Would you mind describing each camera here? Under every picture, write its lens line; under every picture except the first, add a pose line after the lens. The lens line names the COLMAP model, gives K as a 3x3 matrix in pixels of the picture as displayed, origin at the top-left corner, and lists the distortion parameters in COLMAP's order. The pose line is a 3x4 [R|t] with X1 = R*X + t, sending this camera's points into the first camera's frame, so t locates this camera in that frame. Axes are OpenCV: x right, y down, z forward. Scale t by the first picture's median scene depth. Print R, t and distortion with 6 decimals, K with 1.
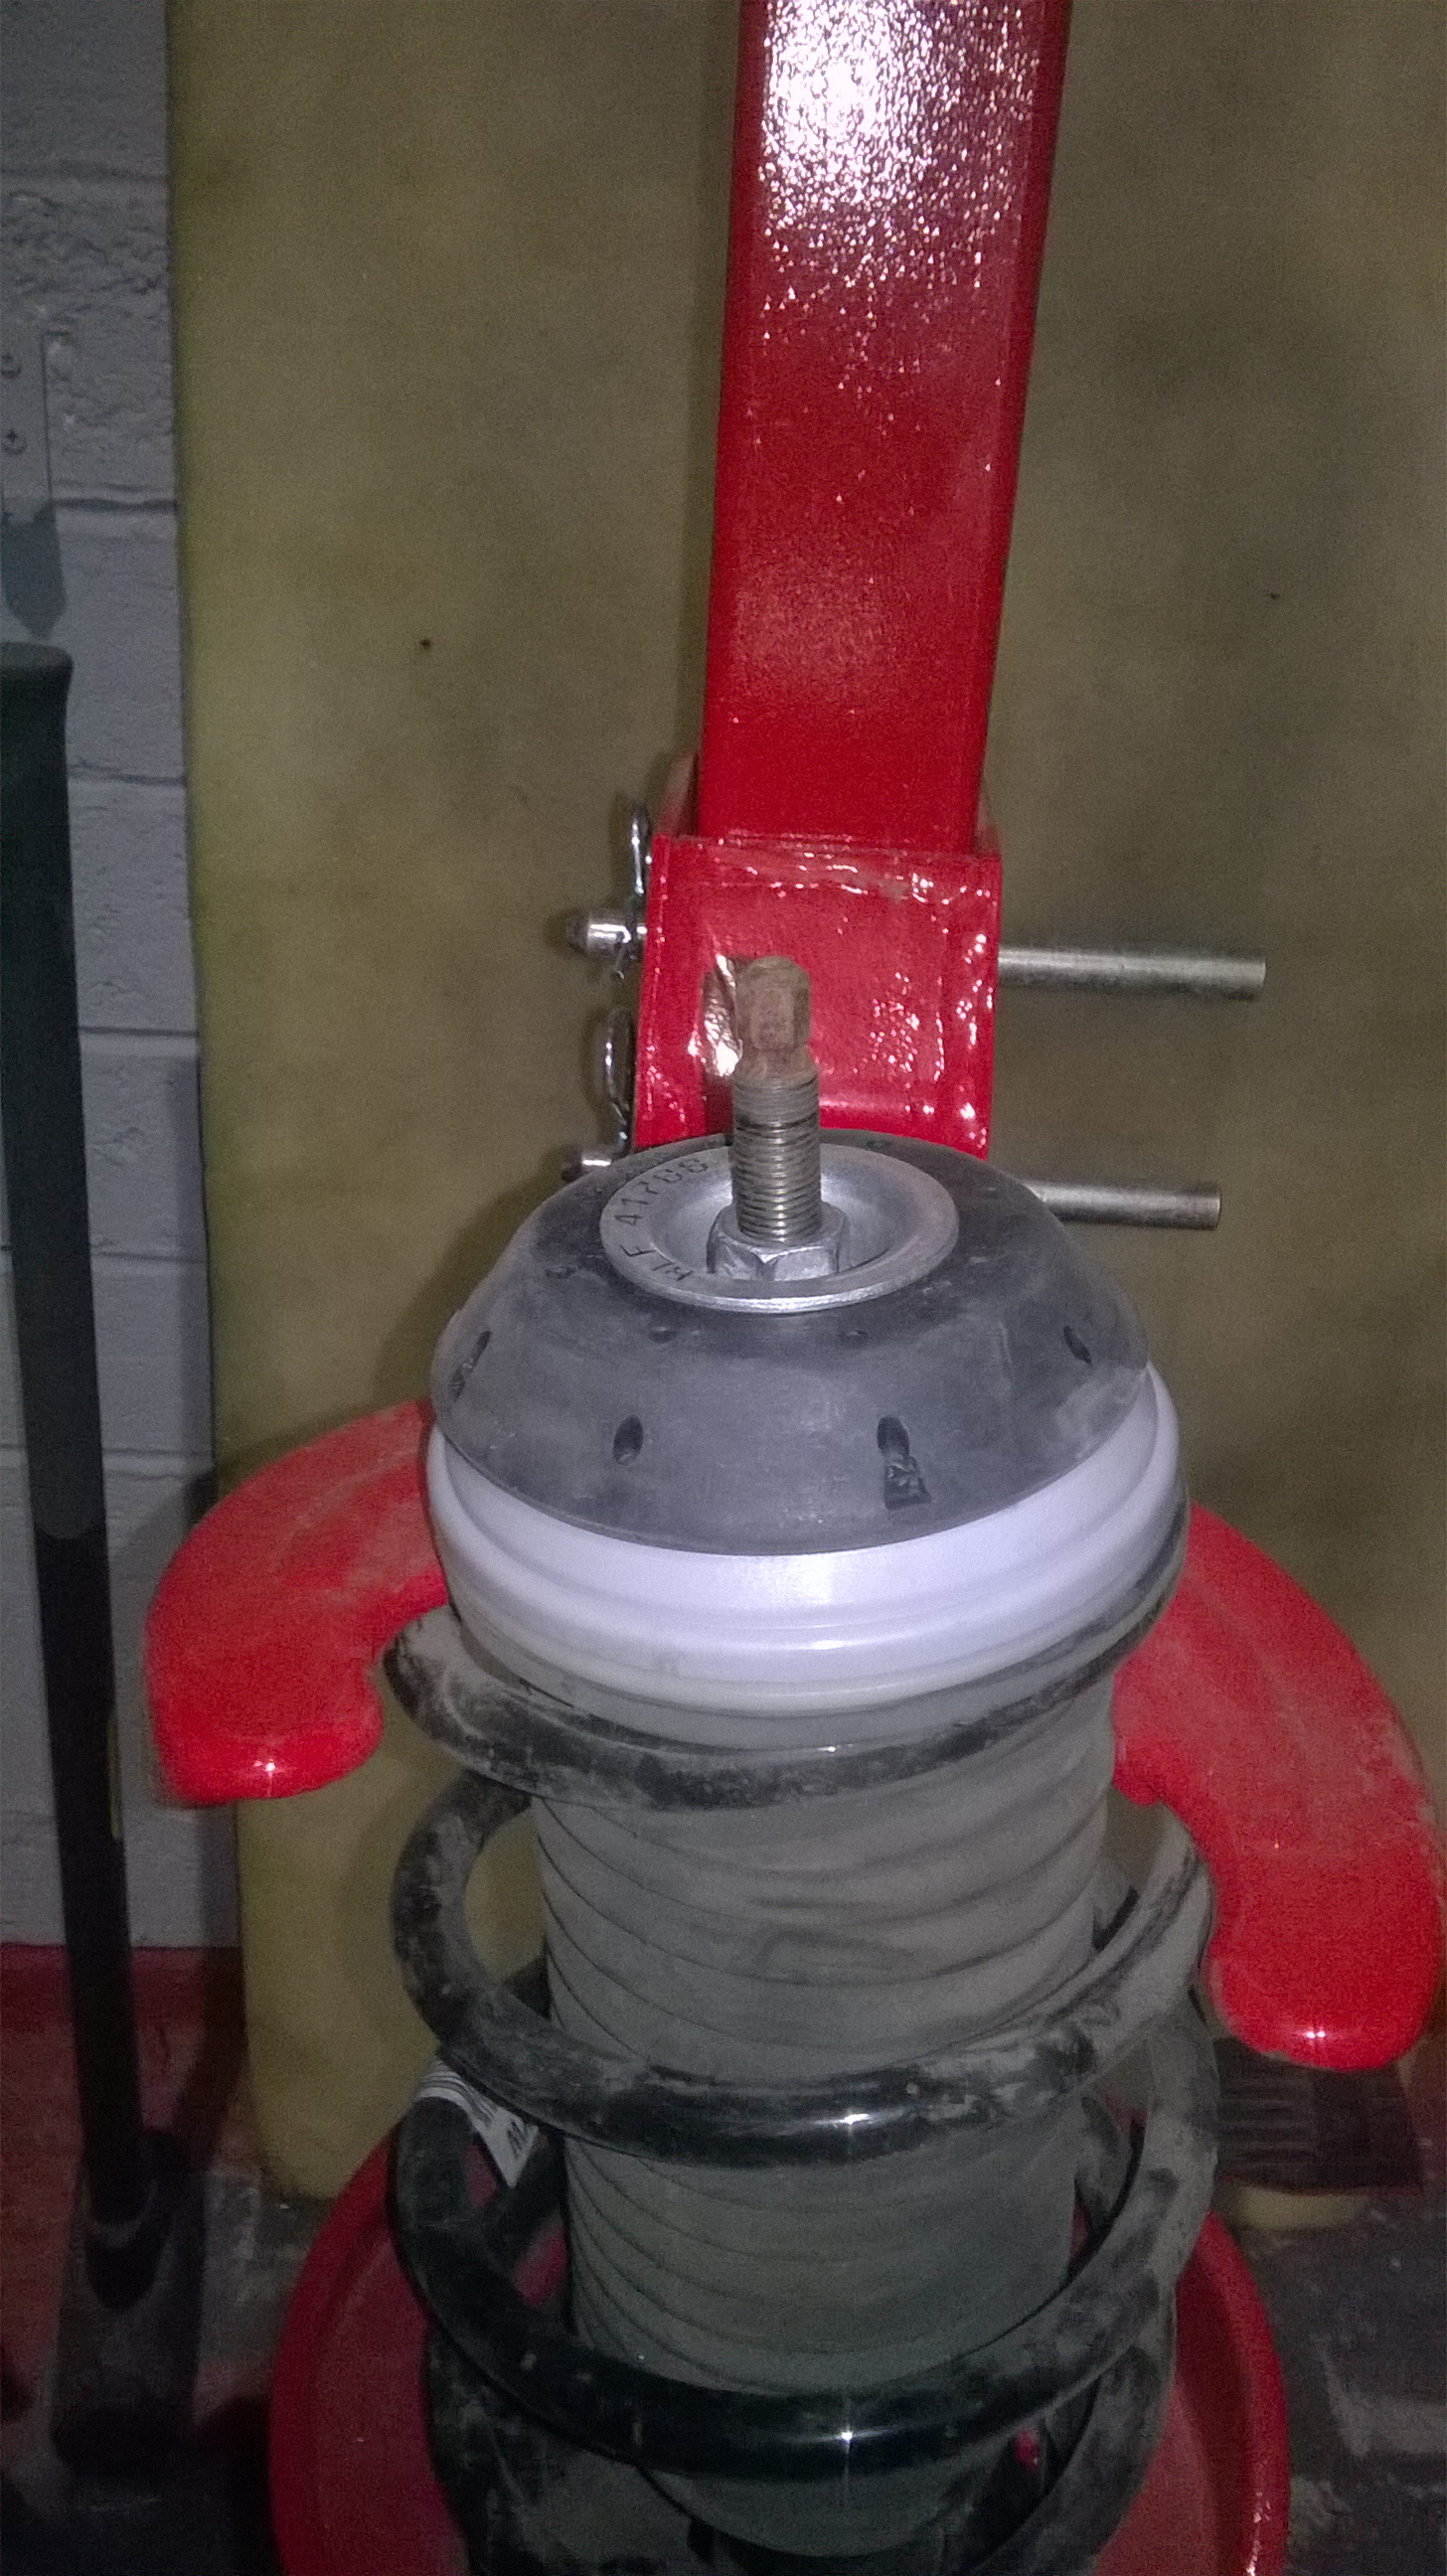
lens RADIAL K [[2174.8, 0, 723.5], [0, 2174.8, 1288.0], [0, 0, 1]] dist [0.059817, -0.141943]
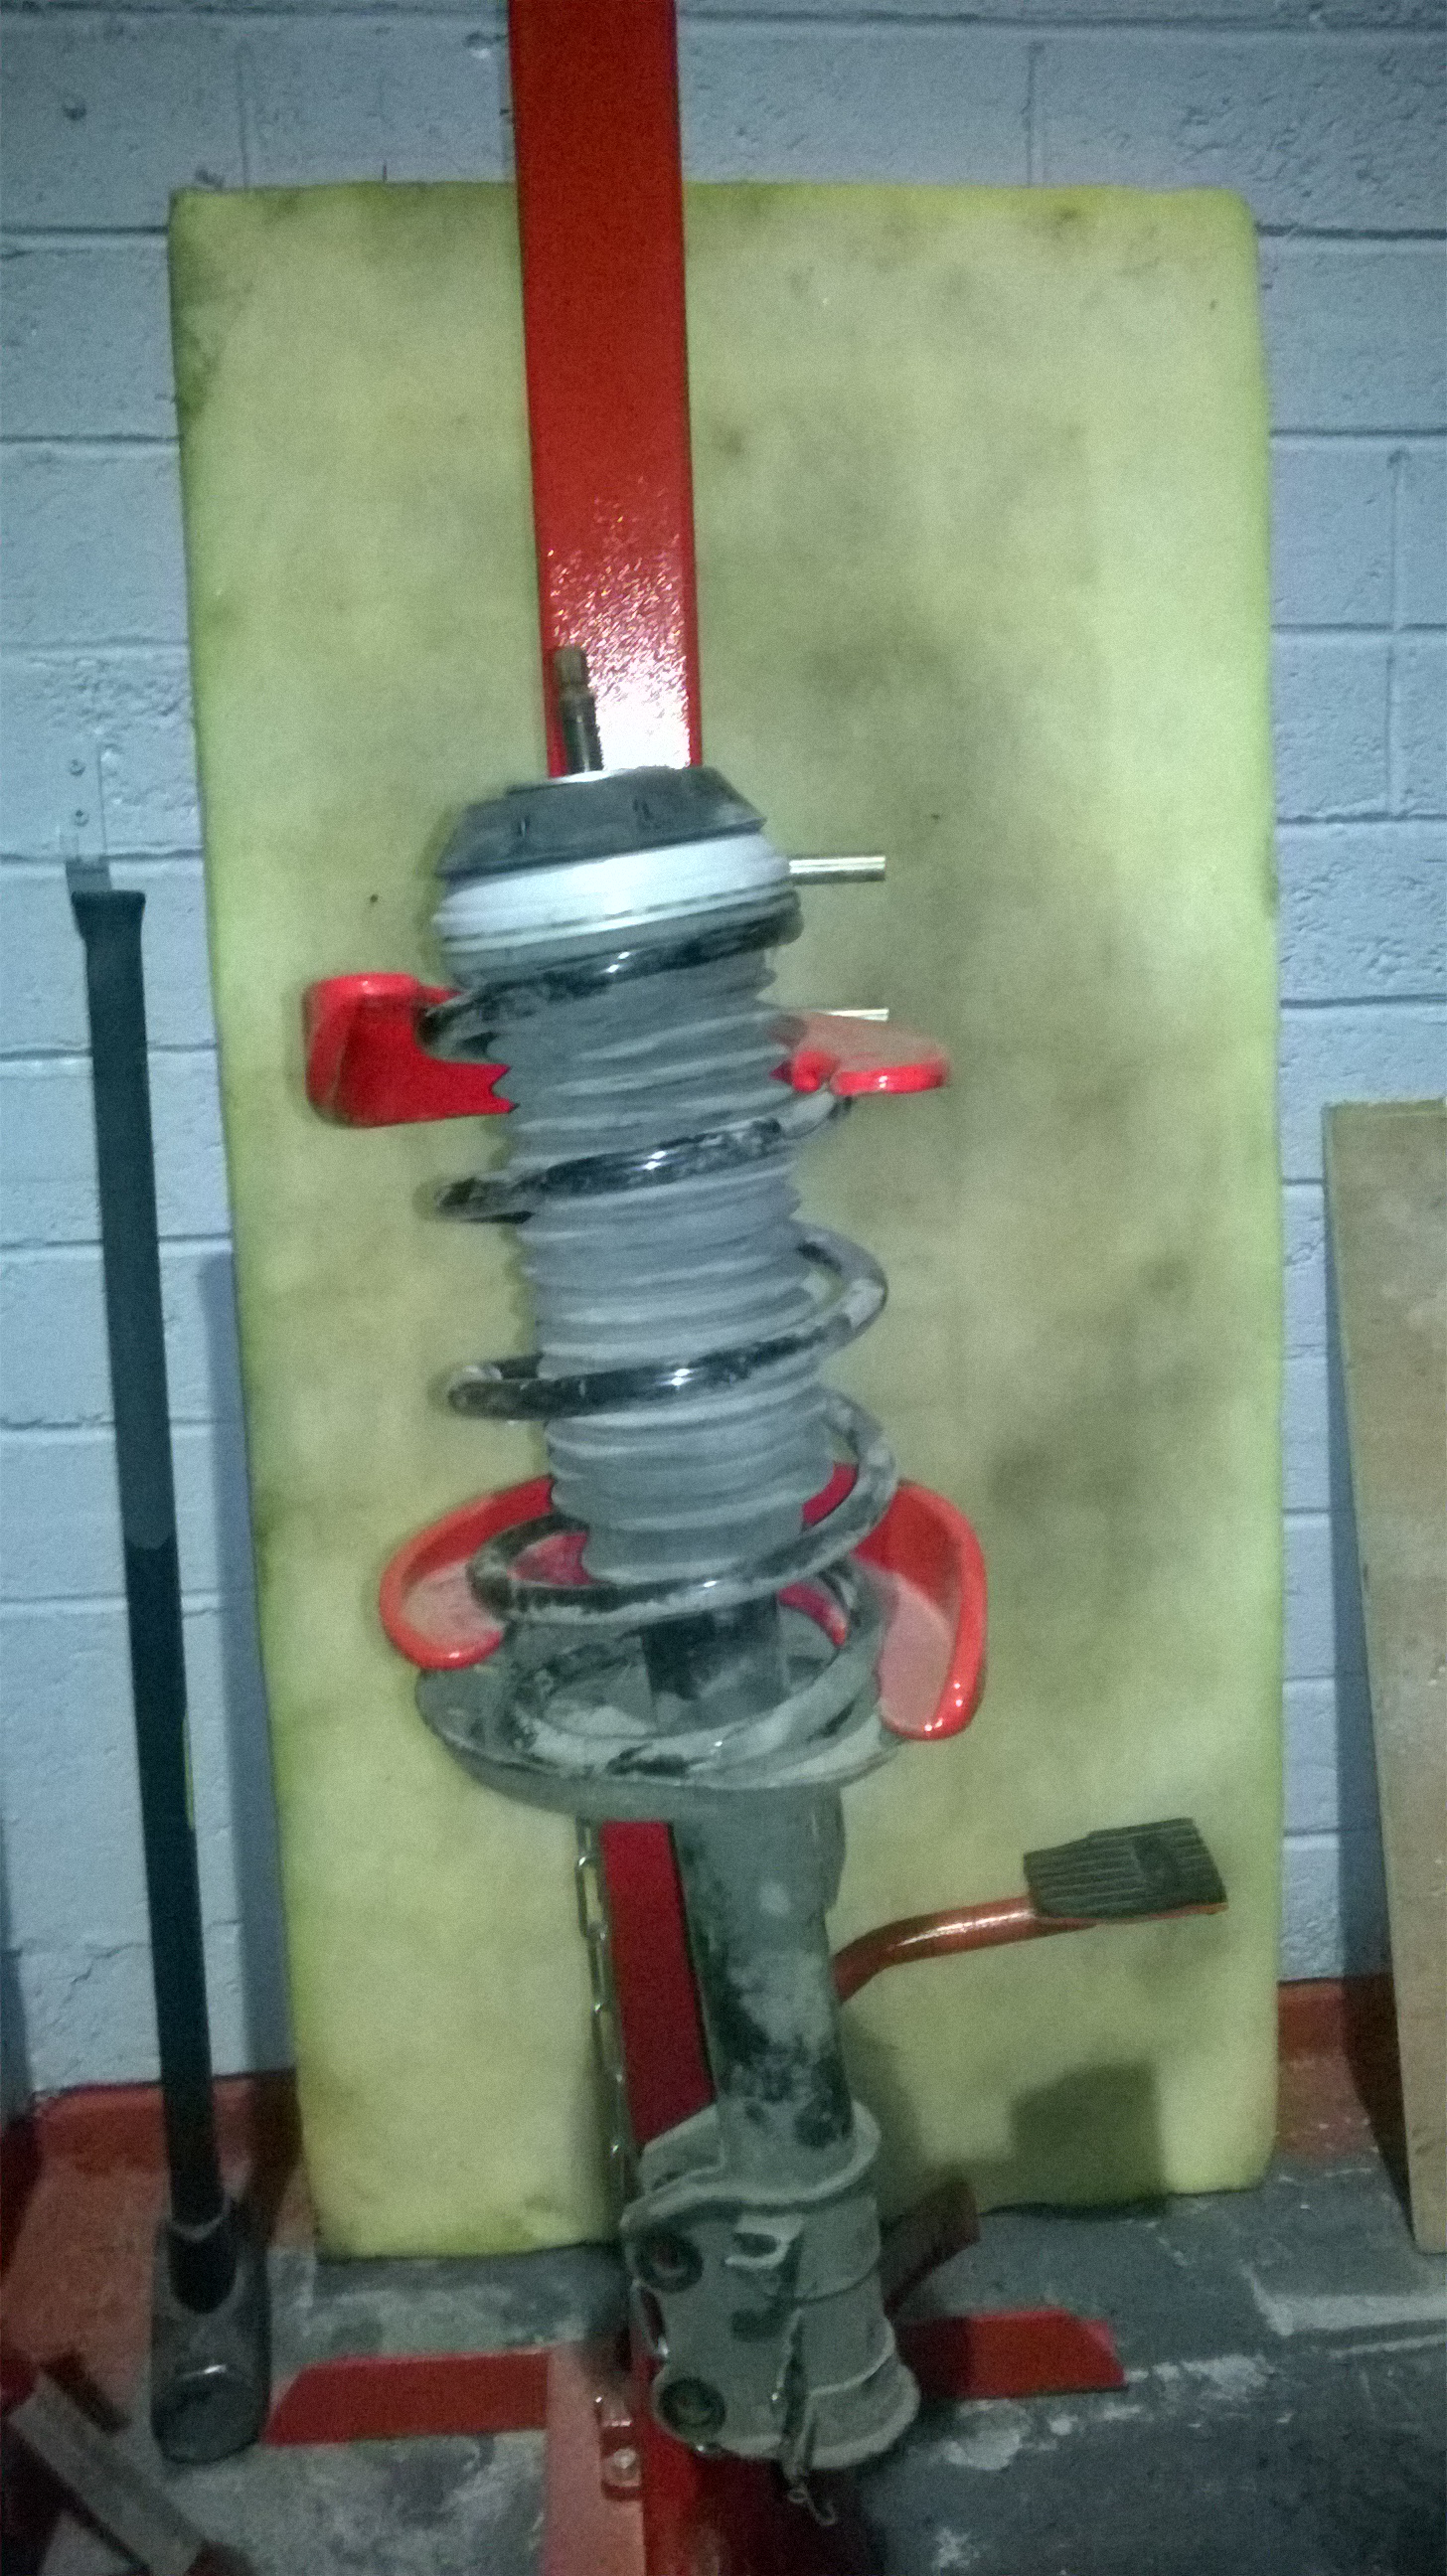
lens RADIAL K [[2174.8, 0, 723.5], [0, 2174.8, 1288.0], [0, 0, 1]] dist [0.059817, -0.141943]
pose [[0.992892, -0.108182, 0.049620, -0.001692], [0.117687, 0.954589, -0.273696, 0.369249], [-0.017758, 0.277590, 0.960536, -0.333657]]
